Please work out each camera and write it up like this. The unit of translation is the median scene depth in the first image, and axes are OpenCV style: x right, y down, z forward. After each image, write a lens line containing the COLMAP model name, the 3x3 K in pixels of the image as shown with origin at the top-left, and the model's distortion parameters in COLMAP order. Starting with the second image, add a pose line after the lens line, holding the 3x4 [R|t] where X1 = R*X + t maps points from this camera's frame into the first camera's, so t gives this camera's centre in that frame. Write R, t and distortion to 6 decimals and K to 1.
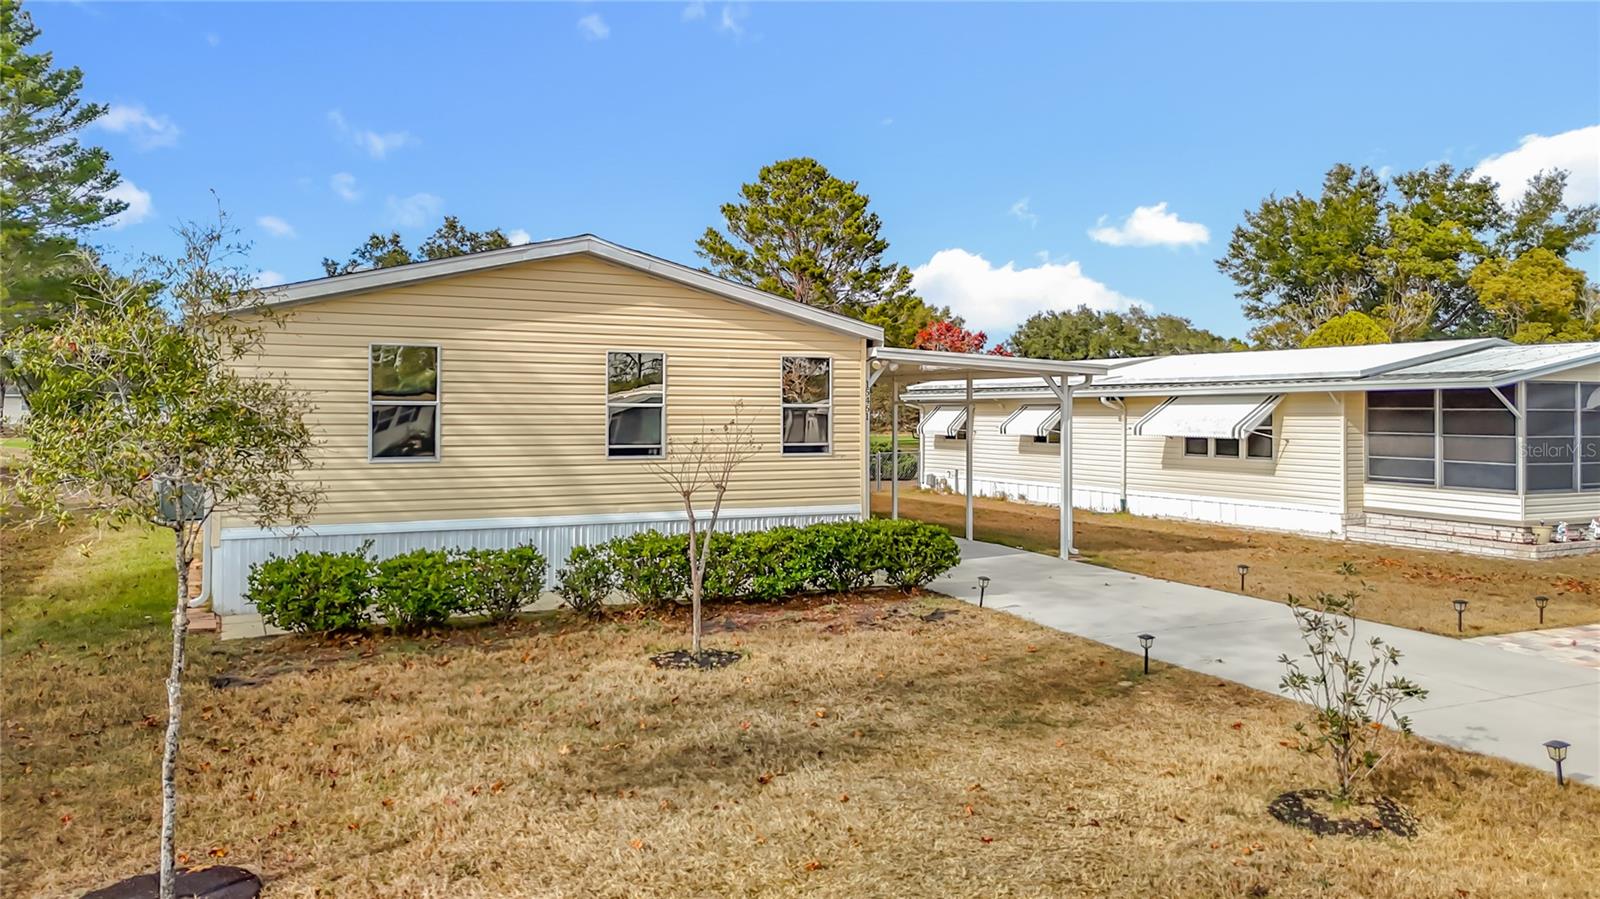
lens RADIAL K [[1195.3, 0, 809.2], [0, 1195.3, 444.8], [0, 0, 1]] dist [0.075422, -0.075385]
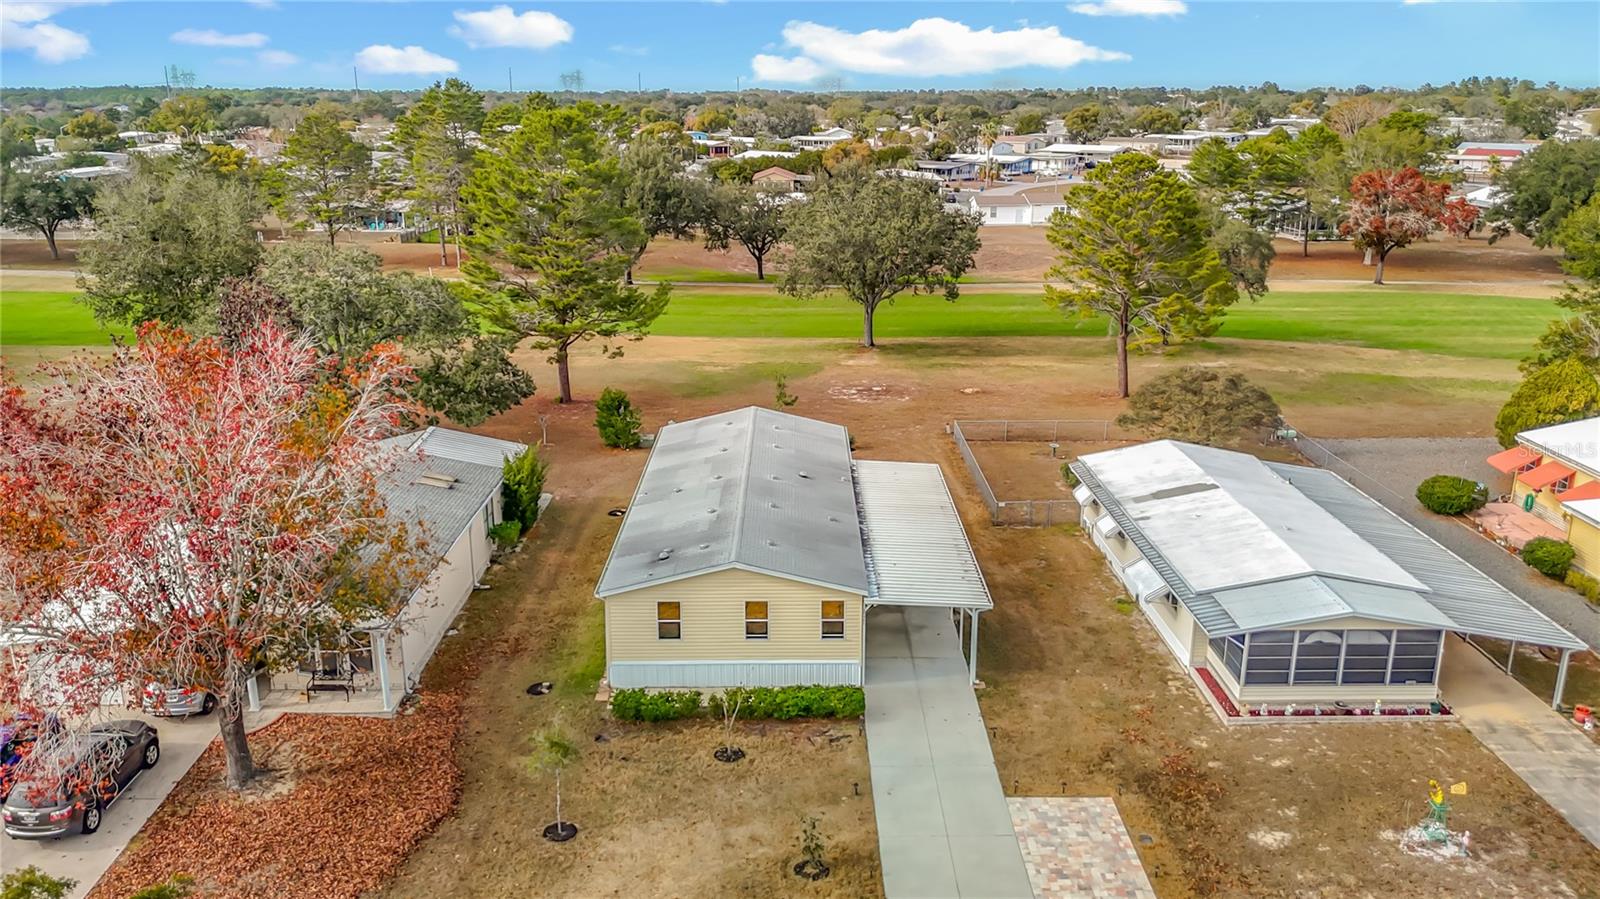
lens RADIAL K [[1216.5, 0, 800.0], [0, 1216.5, 449.5], [0, 0, 1]] dist [0.071476, -0.089802]
pose [[0.899102, 0.121809, -0.420451, 0.915607], [-0.012593, 0.967303, 0.253309, -0.973440], [0.437559, -0.222456, 0.871238, -1.051803]]
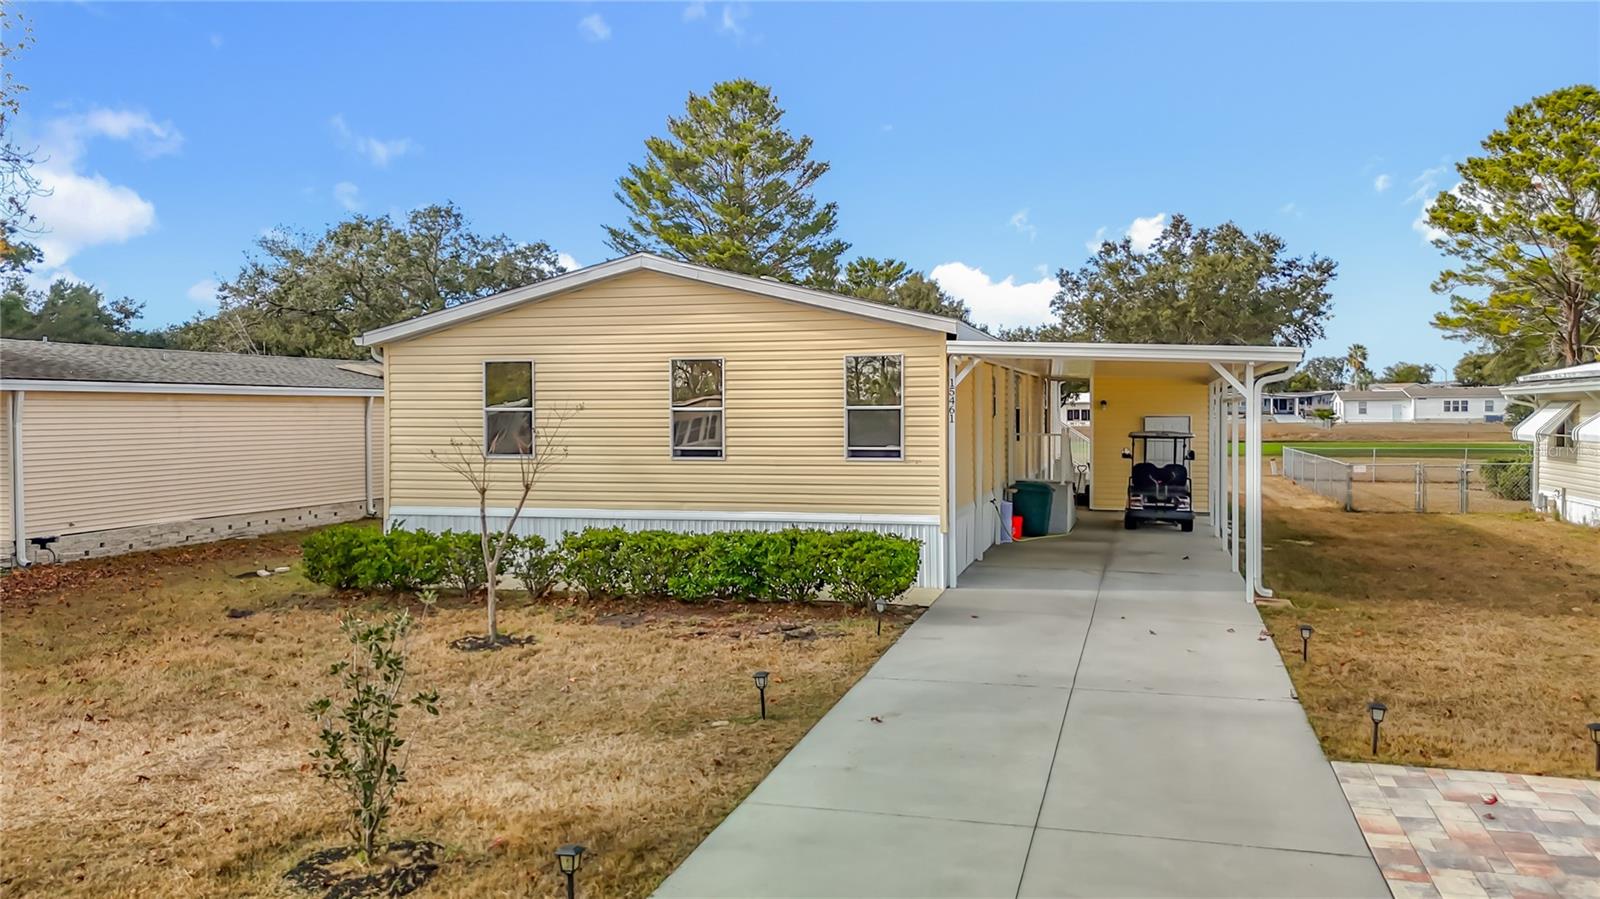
lens RADIAL K [[1195.3, 0, 809.2], [0, 1195.3, 444.8], [0, 0, 1]] dist [0.075422, -0.075385]
pose [[0.741619, 0.012647, -0.670702, 0.601995], [-0.012546, 0.999909, 0.004983, -0.007415], [0.670704, 0.004719, 0.741710, 0.264737]]
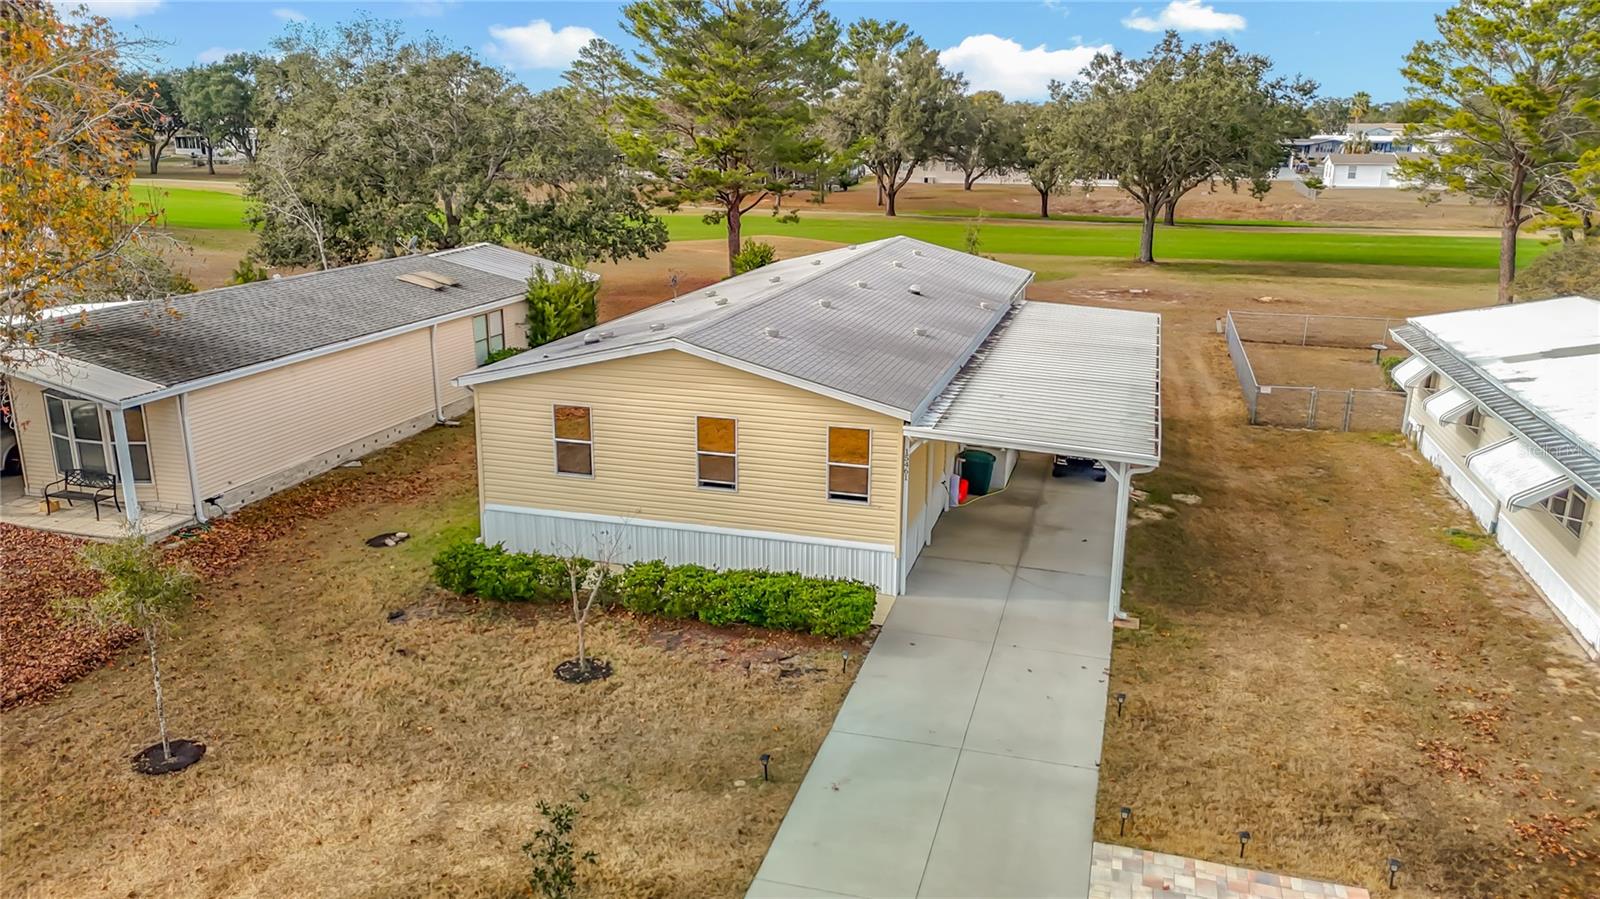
lens RADIAL K [[1171.2, 0, 800.0], [0, 1171.2, 449.5], [0, 0, 1]] dist [0.074893, -0.074685]
pose [[0.736411, 0.186412, -0.650345, 0.774771], [-0.027331, 0.968702, 0.246717, -0.358548], [0.675982, -0.163910, 0.718458, 0.072427]]
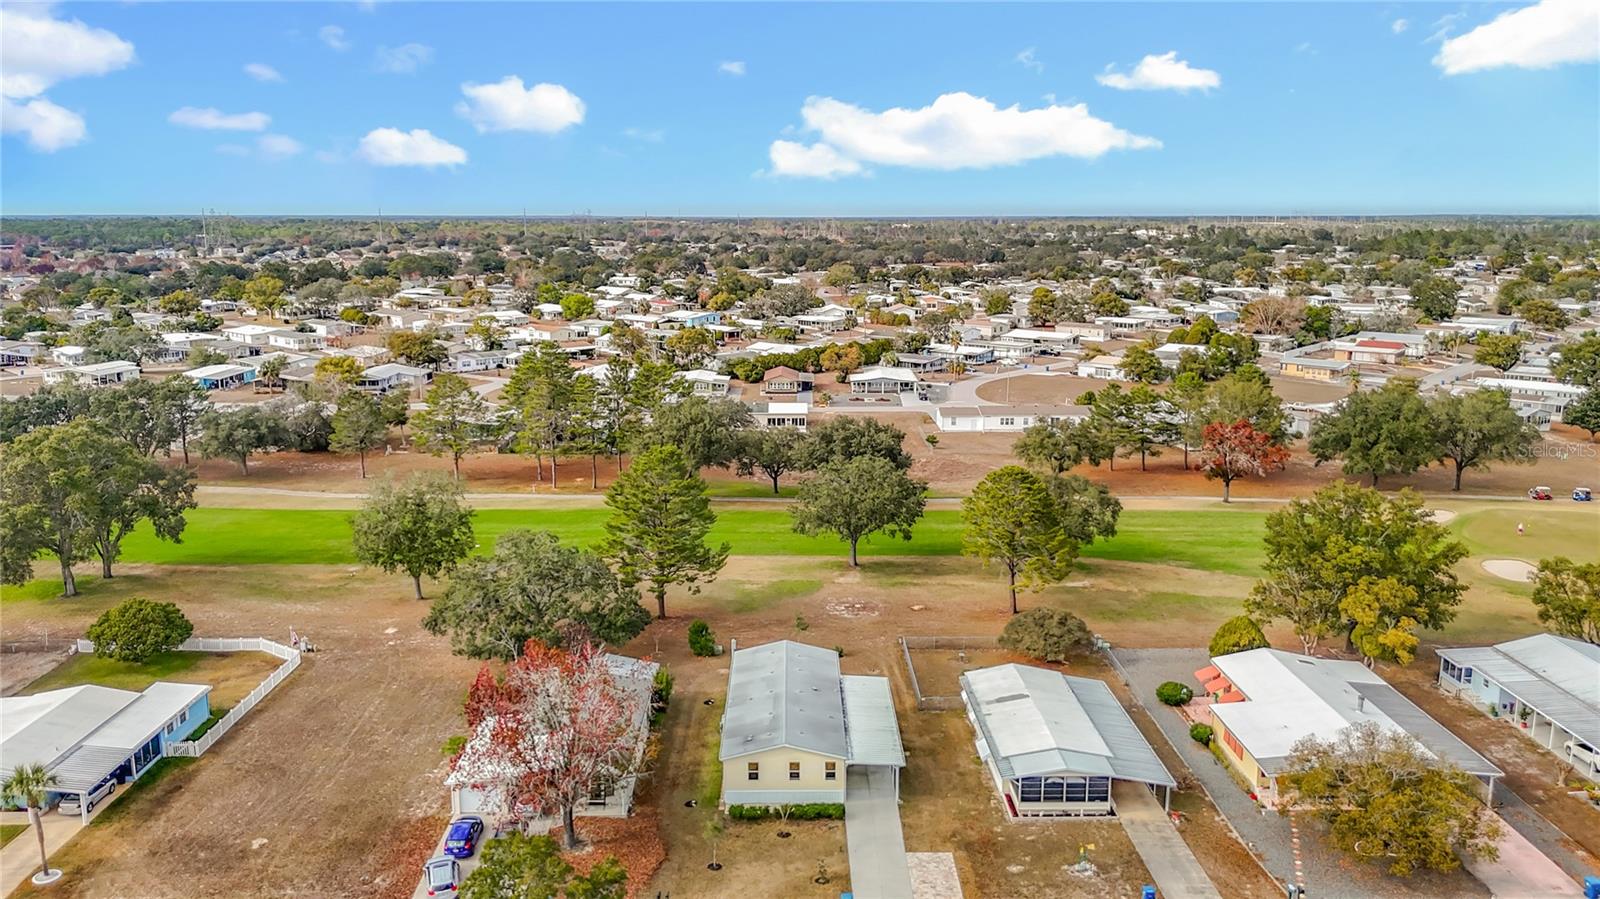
lens RADIAL K [[1205.8, 0, 800.0], [0, 1205.8, 449.5], [0, 0, 1]] dist [0.126853, -0.305084]
pose [[0.900540, 0.084001, -0.426580, 1.957524], [-0.013554, 0.986105, 0.165568, -2.220136], [0.434561, -0.143319, 0.889166, -3.415081]]
